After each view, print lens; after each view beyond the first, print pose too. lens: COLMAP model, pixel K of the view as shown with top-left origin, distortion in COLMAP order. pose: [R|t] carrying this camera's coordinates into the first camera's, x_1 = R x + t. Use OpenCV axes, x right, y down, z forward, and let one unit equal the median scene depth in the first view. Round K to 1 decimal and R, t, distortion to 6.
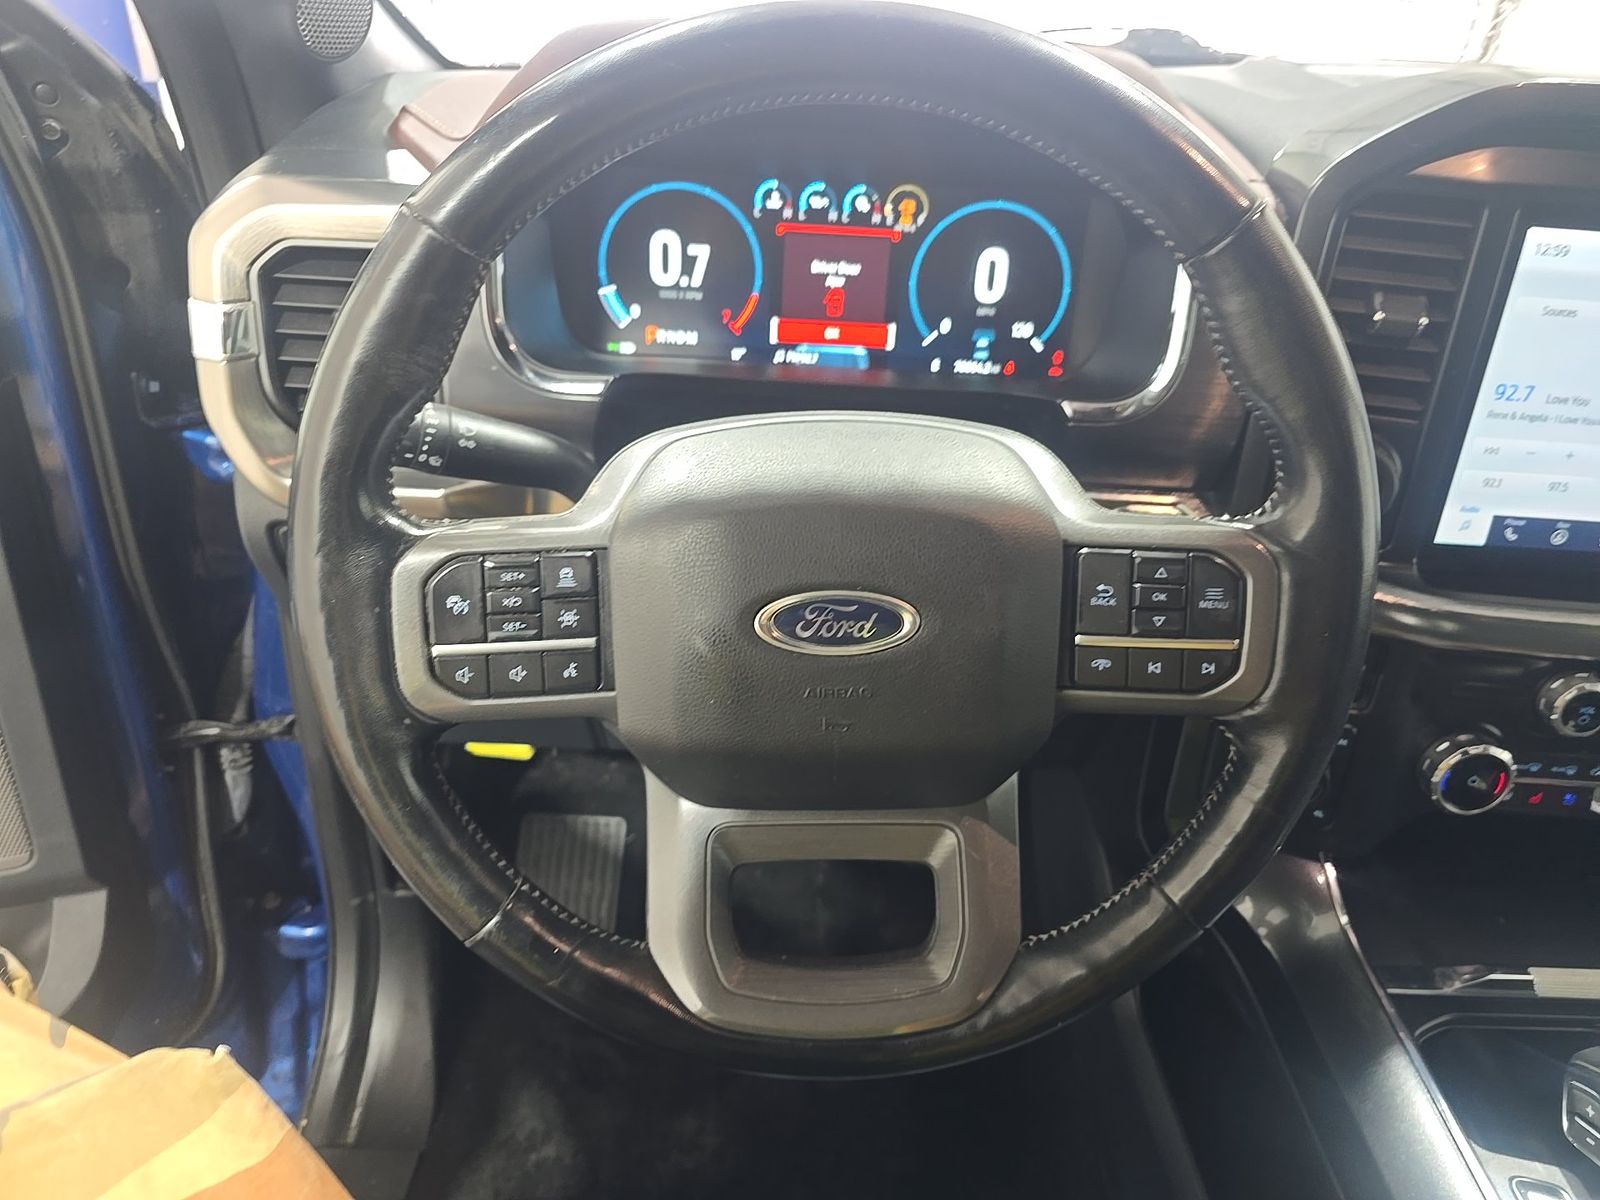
lens RADIAL K [[1116.1, 0, 805.6], [0, 1116.1, 598.8], [0, 0, 1]] dist [0.014501, -0.004874]
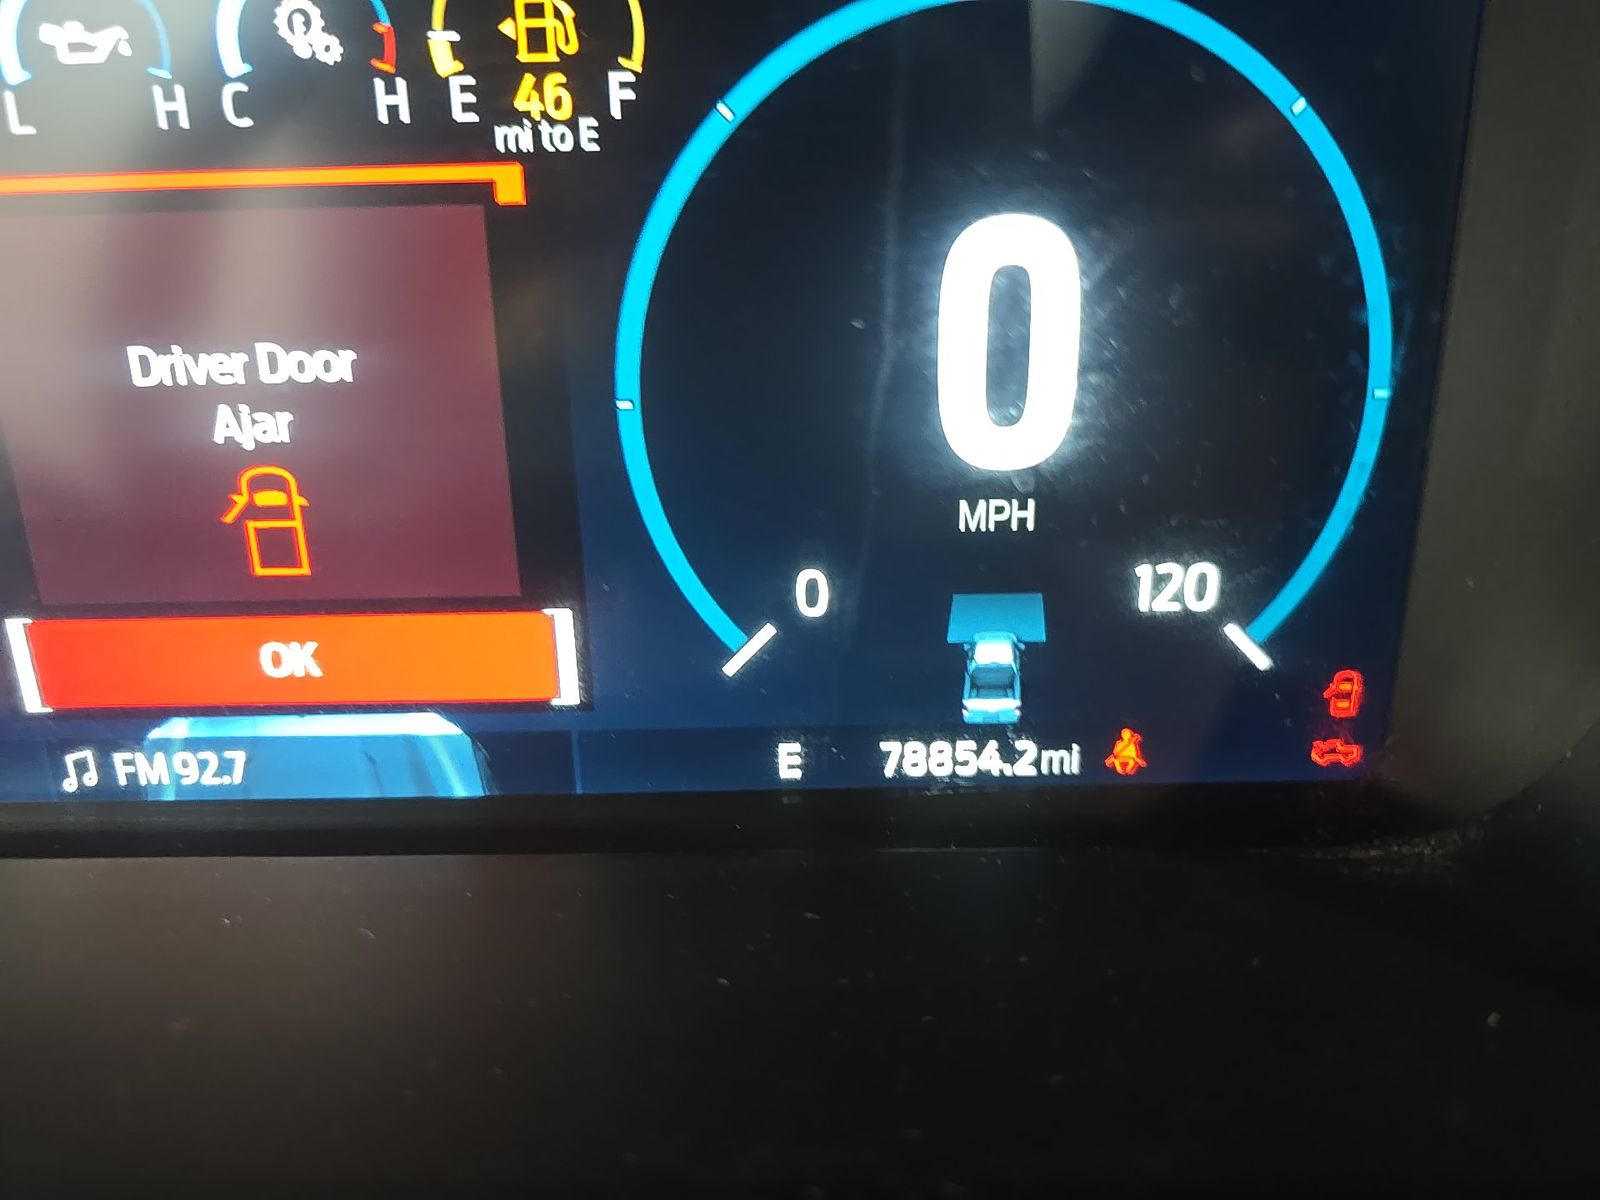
lens RADIAL K [[1116.1, 0, 795.9], [0, 1116.1, 599.8], [0, 0, 1]] dist [0.014501, -0.004874]
pose [[0.997386, -0.065469, -0.030592, 0.130875], [0.060768, 0.988951, -0.135218, -0.218339], [0.039106, 0.133006, 0.990343, 0.803915]]
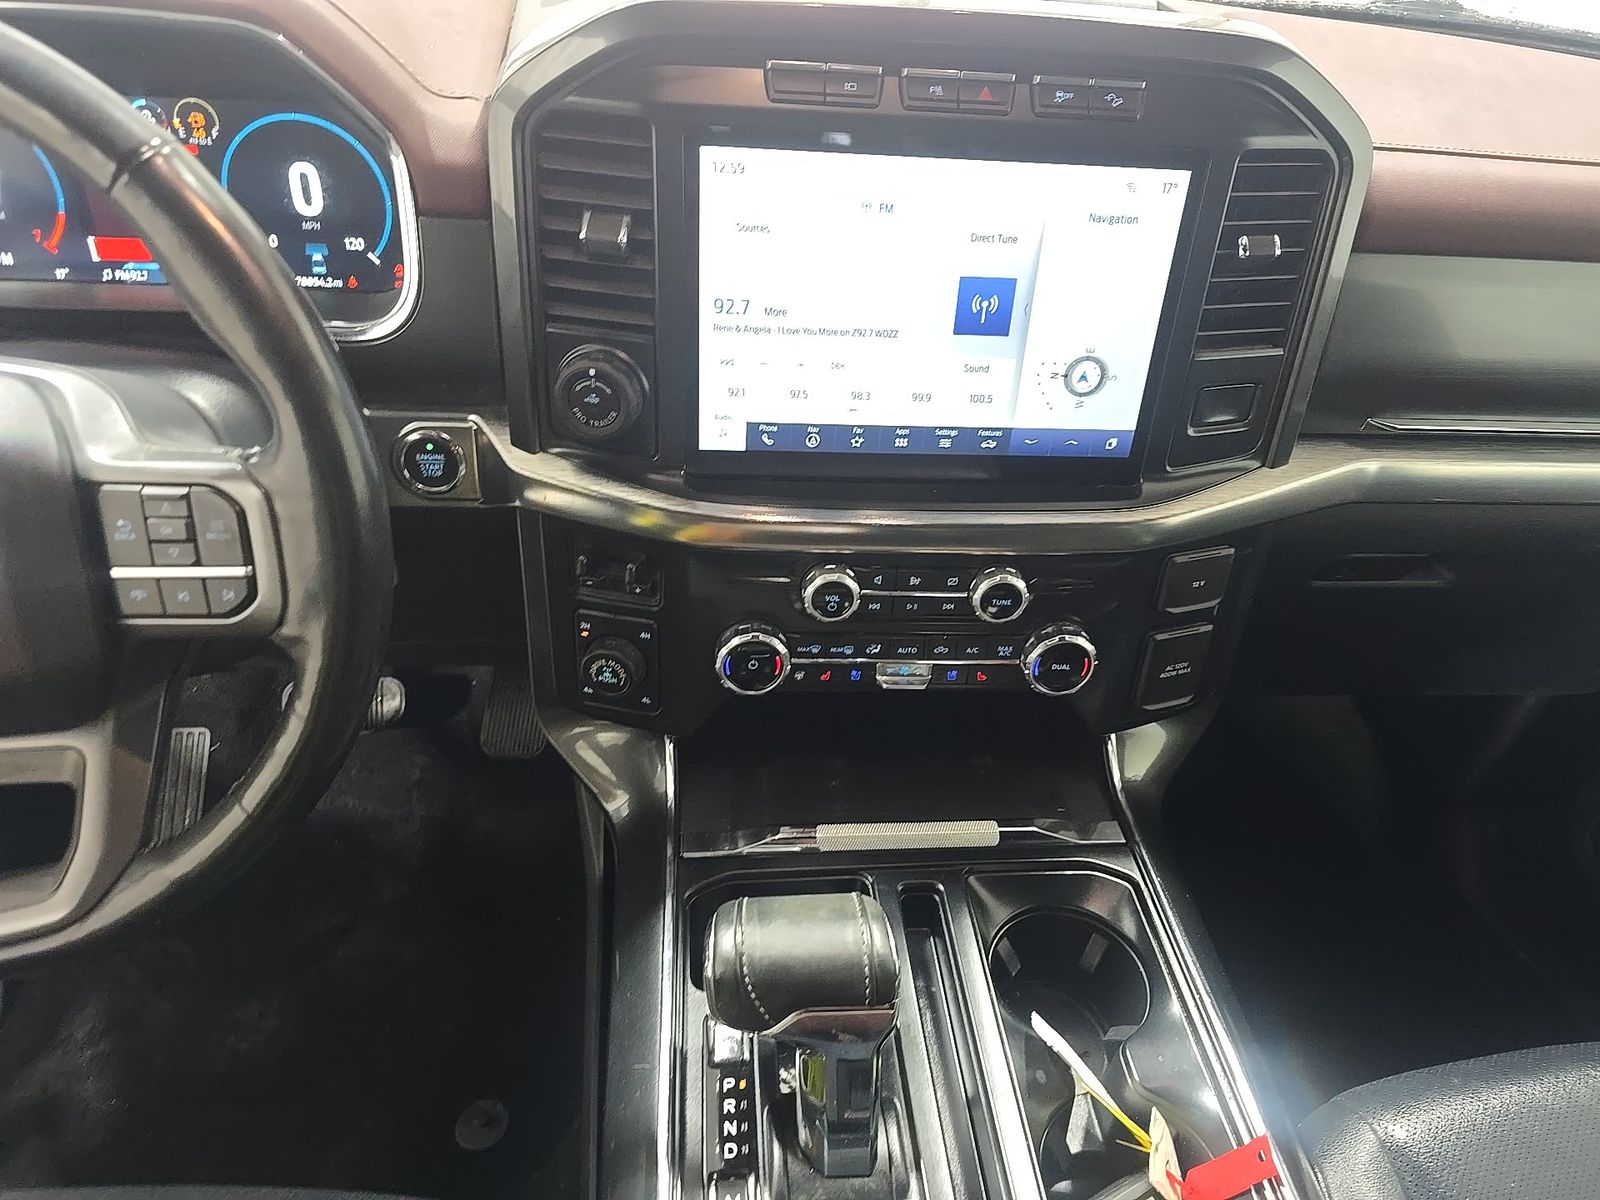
lens RADIAL K [[1116.1, 0, 801.9], [0, 1116.1, 600.9], [0, 0, 1]] dist [0.014501, -0.004874]
pose [[0.996247, -0.044498, 0.074237, 0.517185], [0.036013, 0.993060, 0.111958, -0.020210], [-0.078704, -0.108864, 0.990936, -0.066609]]
